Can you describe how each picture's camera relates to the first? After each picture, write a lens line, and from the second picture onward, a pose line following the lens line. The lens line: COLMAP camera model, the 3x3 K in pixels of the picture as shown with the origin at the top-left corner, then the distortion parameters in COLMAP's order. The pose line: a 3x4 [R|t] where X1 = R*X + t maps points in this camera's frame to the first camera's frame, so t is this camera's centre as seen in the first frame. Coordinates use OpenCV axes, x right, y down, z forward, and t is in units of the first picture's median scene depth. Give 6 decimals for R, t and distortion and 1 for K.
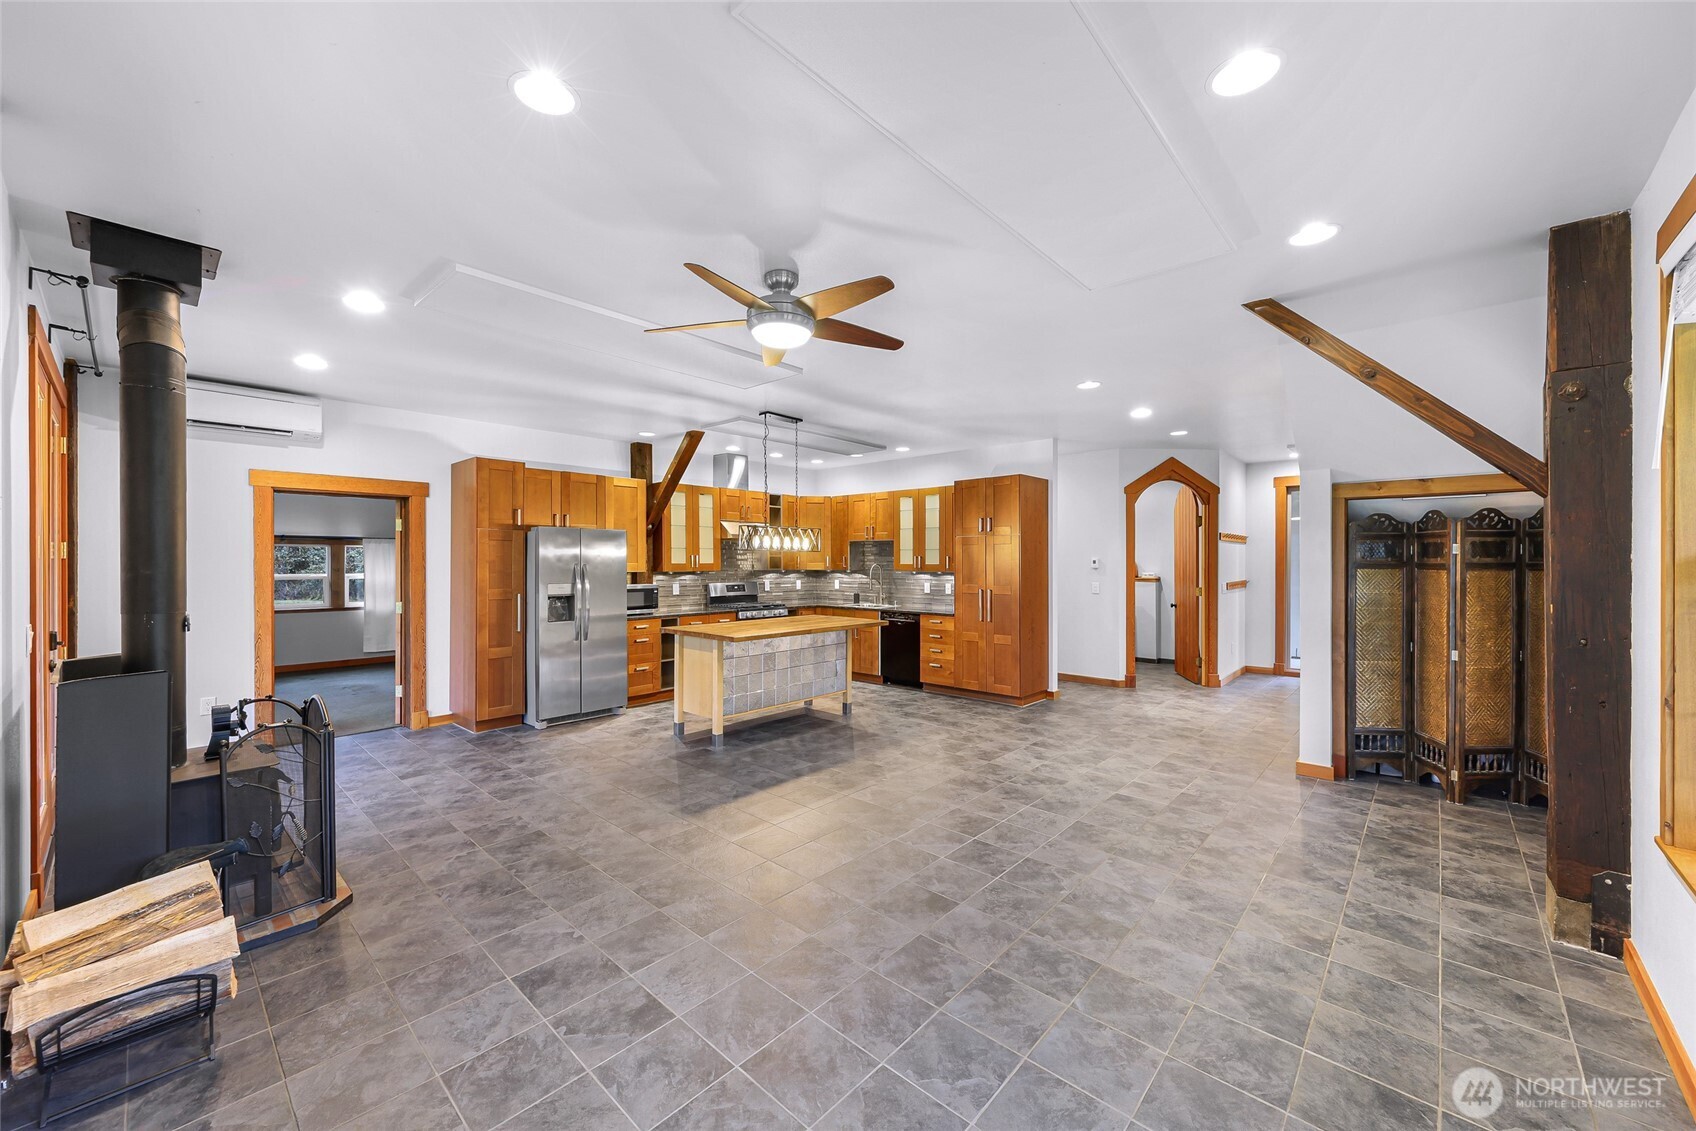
lens RADIAL K [[647.3, 0, 807.8], [0, 647.3, 560.6], [0, 0, 1]] dist [0.000020, -0.000005]
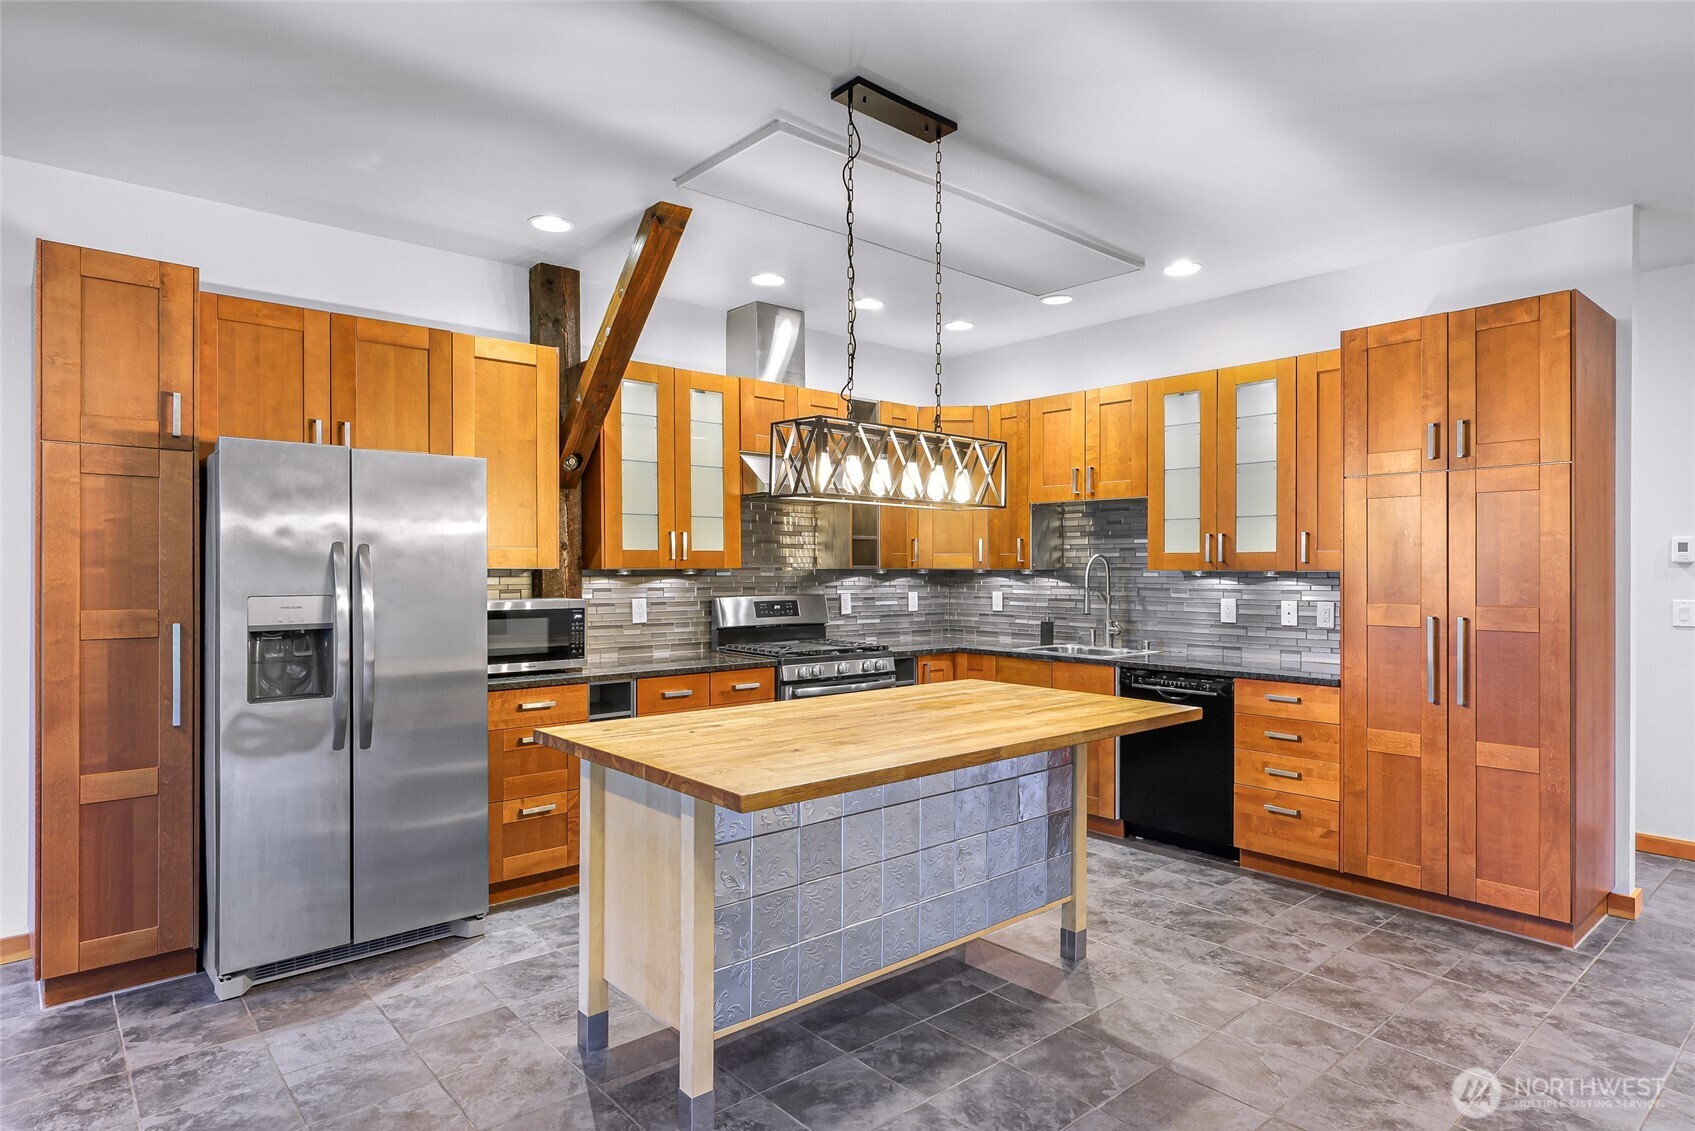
lens RADIAL K [[981.4, 0, 847.5], [0, 981.4, 565.5], [0, 0, 1]] dist [0.000806, 0.000254]
pose [[0.998552, 0.001952, -0.053752, -0.029929], [-0.001916, 0.999998, 0.000730, 0.013896], [0.053753, -0.000626, 0.998554, 0.371620]]
